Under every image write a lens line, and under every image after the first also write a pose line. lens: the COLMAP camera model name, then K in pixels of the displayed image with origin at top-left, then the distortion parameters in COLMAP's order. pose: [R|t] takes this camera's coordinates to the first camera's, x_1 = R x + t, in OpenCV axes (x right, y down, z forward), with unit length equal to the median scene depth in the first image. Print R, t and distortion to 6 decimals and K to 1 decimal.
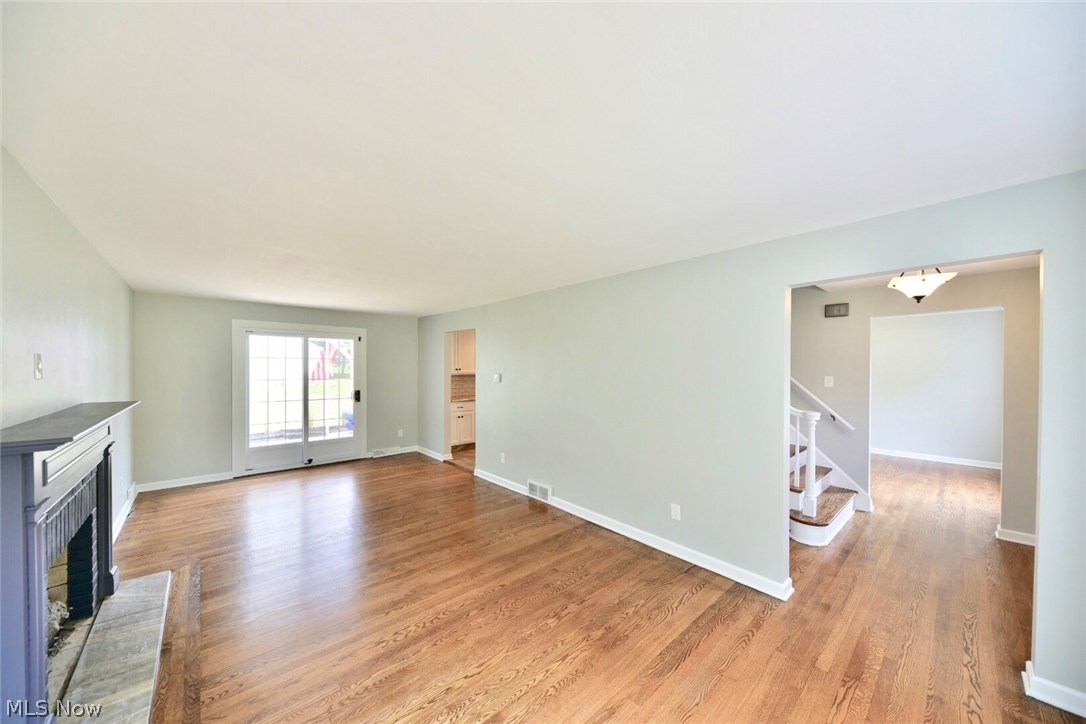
lens RADIAL K [[374.9, 0, 540.4], [0, 374.9, 368.8], [0, 0, 1]] dist [0.008689, -0.005921]
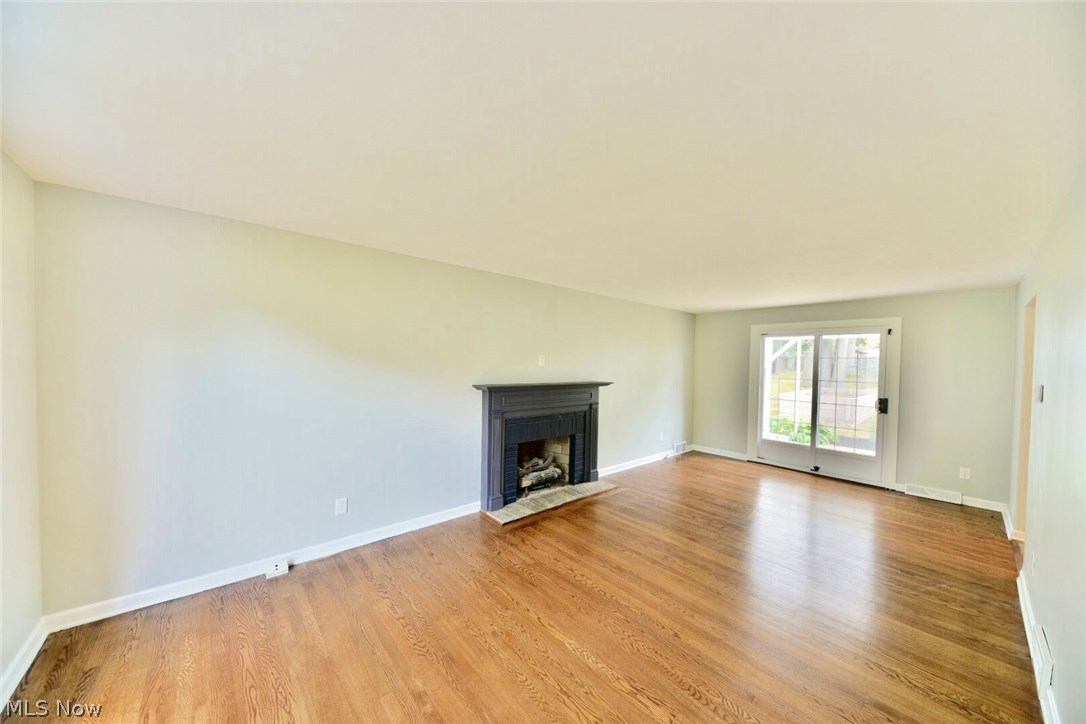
lens RADIAL K [[374.9, 0, 540.4], [0, 374.9, 368.8], [0, 0, 1]] dist [0.008689, -0.005921]
pose [[-0.016030, 0.018064, -0.999708, 0.325303], [-0.024687, 0.999525, 0.018457, -0.000991], [0.999567, 0.024976, -0.015576, 0.328561]]
